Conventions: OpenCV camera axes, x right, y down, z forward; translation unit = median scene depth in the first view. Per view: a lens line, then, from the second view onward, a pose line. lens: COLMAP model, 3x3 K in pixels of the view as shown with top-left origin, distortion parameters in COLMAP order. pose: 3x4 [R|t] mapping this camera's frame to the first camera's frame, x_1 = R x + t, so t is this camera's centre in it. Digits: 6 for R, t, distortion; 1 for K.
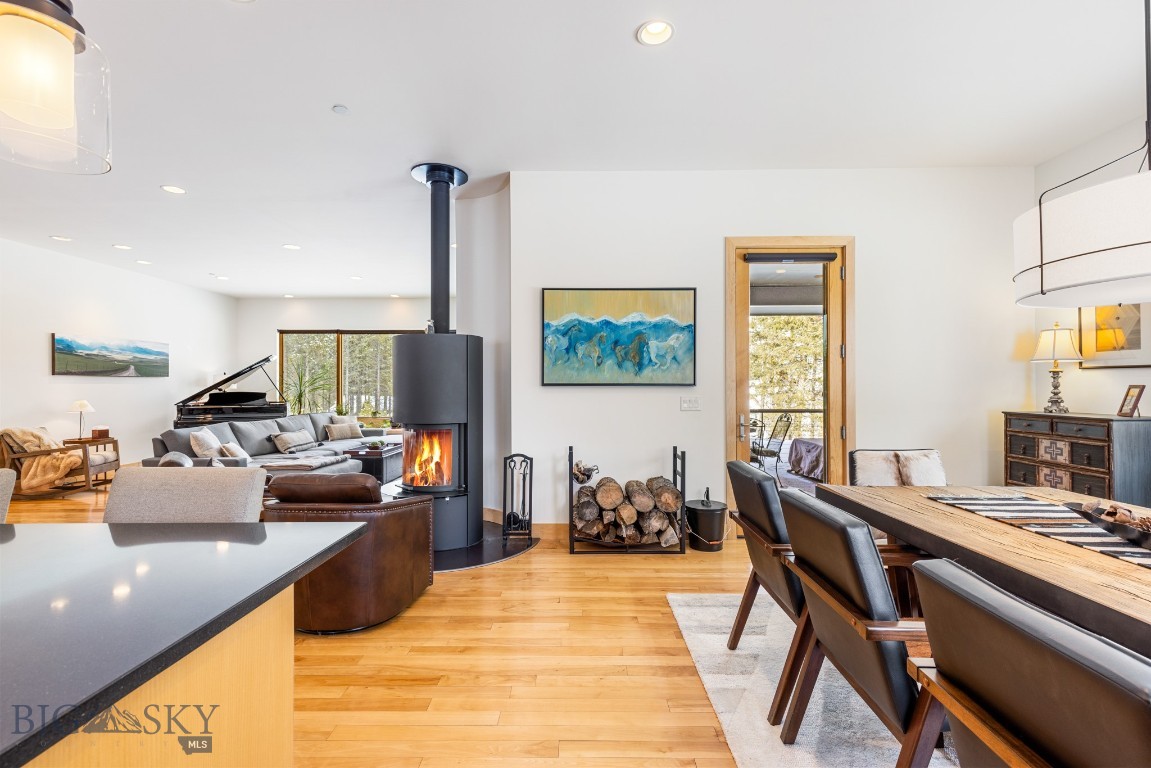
lens RADIAL K [[514.8, 0, 576.0], [0, 514.8, 377.2], [0, 0, 1]] dist [0.006556, -0.000416]
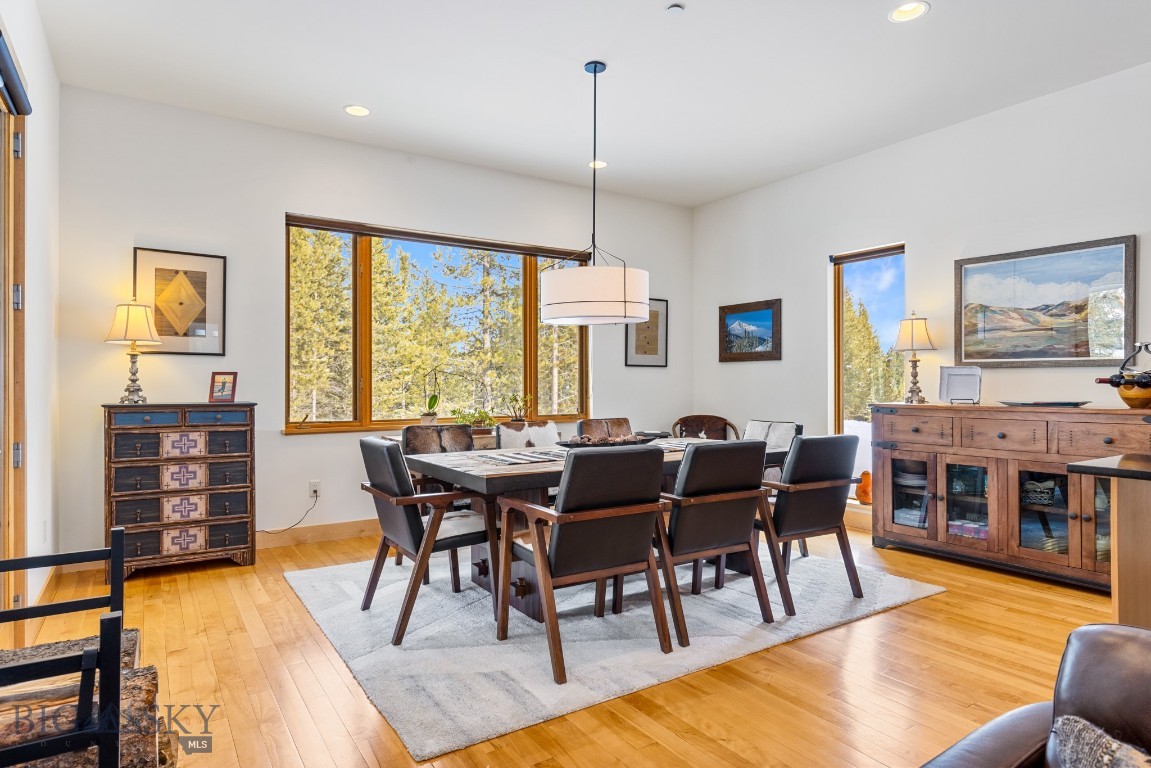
lens RADIAL K [[667.5, 0, 571.8], [0, 667.5, 380.7], [0, 0, 1]] dist [-0.001929, 0.006506]
pose [[-0.542103, 0.009710, 0.840256, -0.220184], [-0.012157, 0.999738, -0.019396, 0.025352], [-0.840224, -0.020730, -0.541843, 0.574824]]
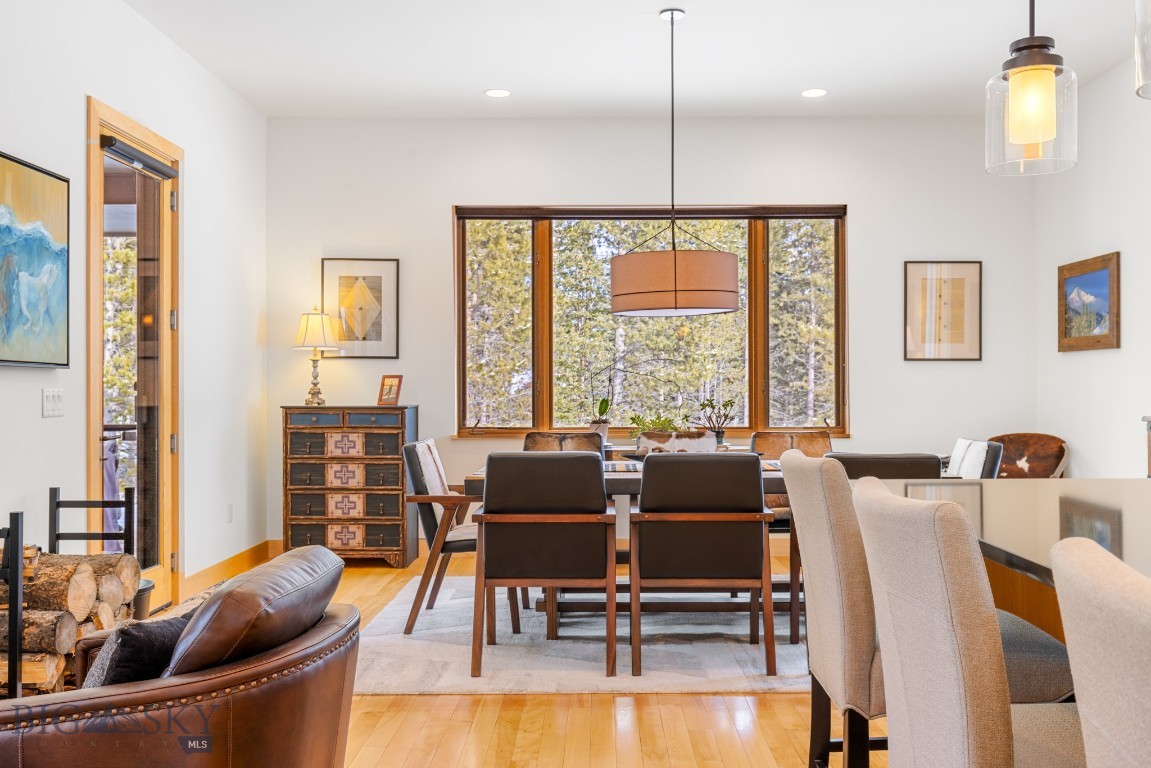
lens RADIAL K [[1033.9, 0, 585.2], [0, 1033.9, 378.3], [0, 0, 1]] dist [0.003977, 0.004479]
pose [[0.004526, 0.011914, 0.999919, -0.513552], [-0.015543, 0.999809, -0.011843, 0.020242], [-0.999869, -0.015489, 0.004711, 0.300990]]
